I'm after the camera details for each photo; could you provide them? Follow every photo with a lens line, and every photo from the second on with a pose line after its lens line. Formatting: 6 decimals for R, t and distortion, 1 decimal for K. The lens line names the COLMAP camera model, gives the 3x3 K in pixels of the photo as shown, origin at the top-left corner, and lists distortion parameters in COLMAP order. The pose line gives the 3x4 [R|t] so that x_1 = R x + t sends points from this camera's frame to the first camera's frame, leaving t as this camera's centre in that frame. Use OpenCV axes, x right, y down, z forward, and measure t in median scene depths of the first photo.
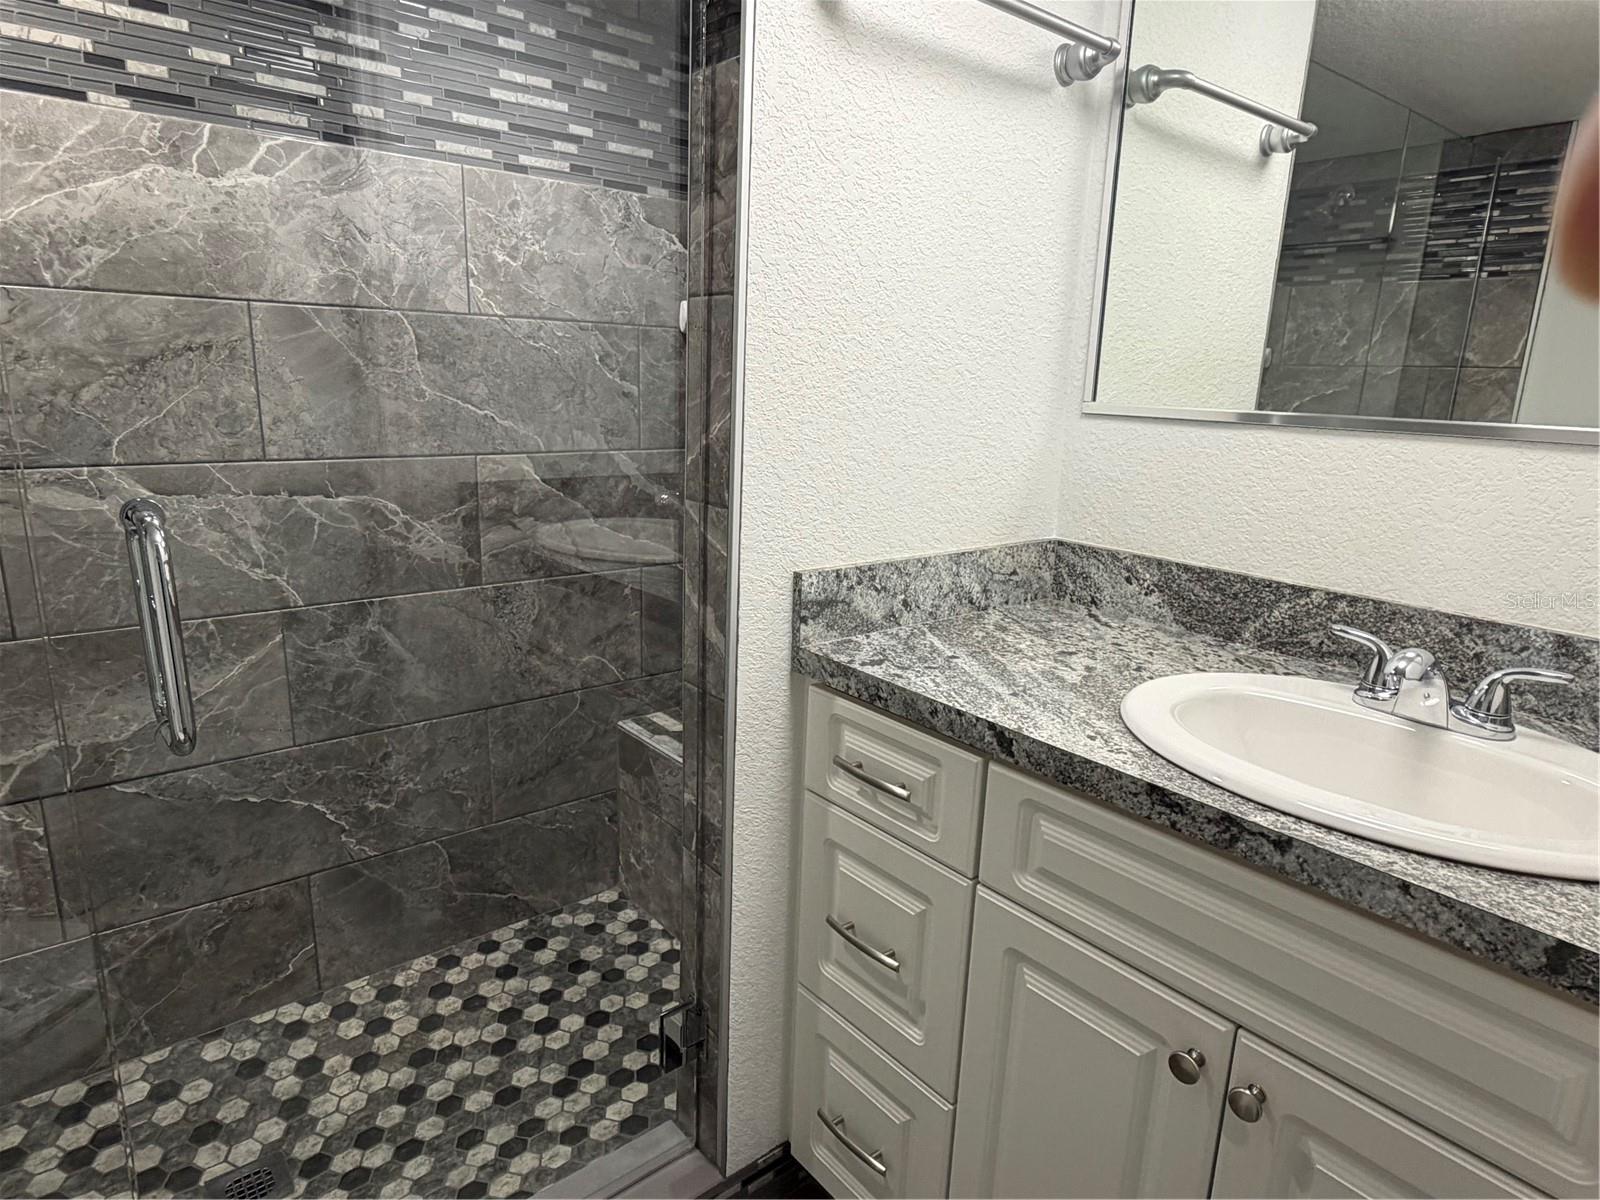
lens RADIAL K [[945.0, 0, 807.0], [0, 945.0, 606.8], [0, 0, 1]] dist [0.000738, 0.000427]
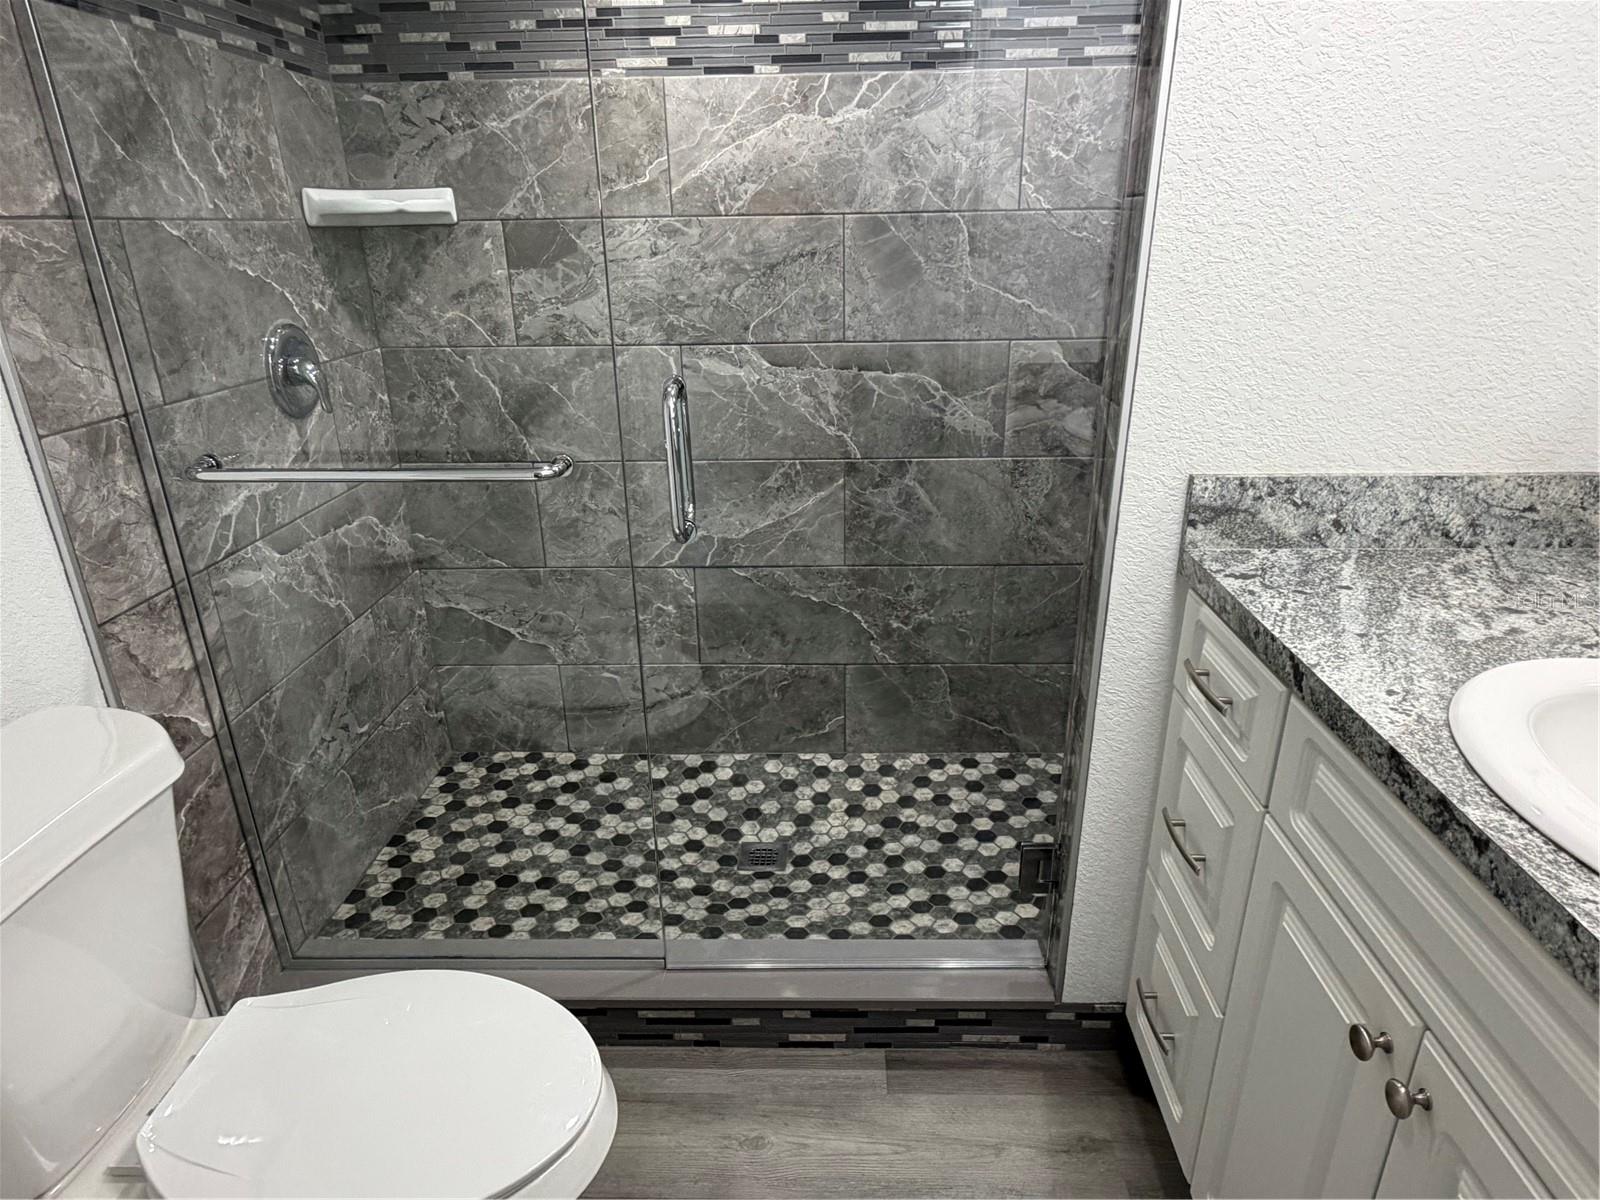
lens RADIAL K [[945.0, 0, 807.0], [0, 945.0, 606.8], [0, 0, 1]] dist [0.000738, 0.000427]
pose [[0.749232, 0.204233, -0.630032, 0.281226], [-0.118907, 0.977290, 0.175398, -0.022308], [0.651546, -0.056499, 0.756502, -0.030201]]
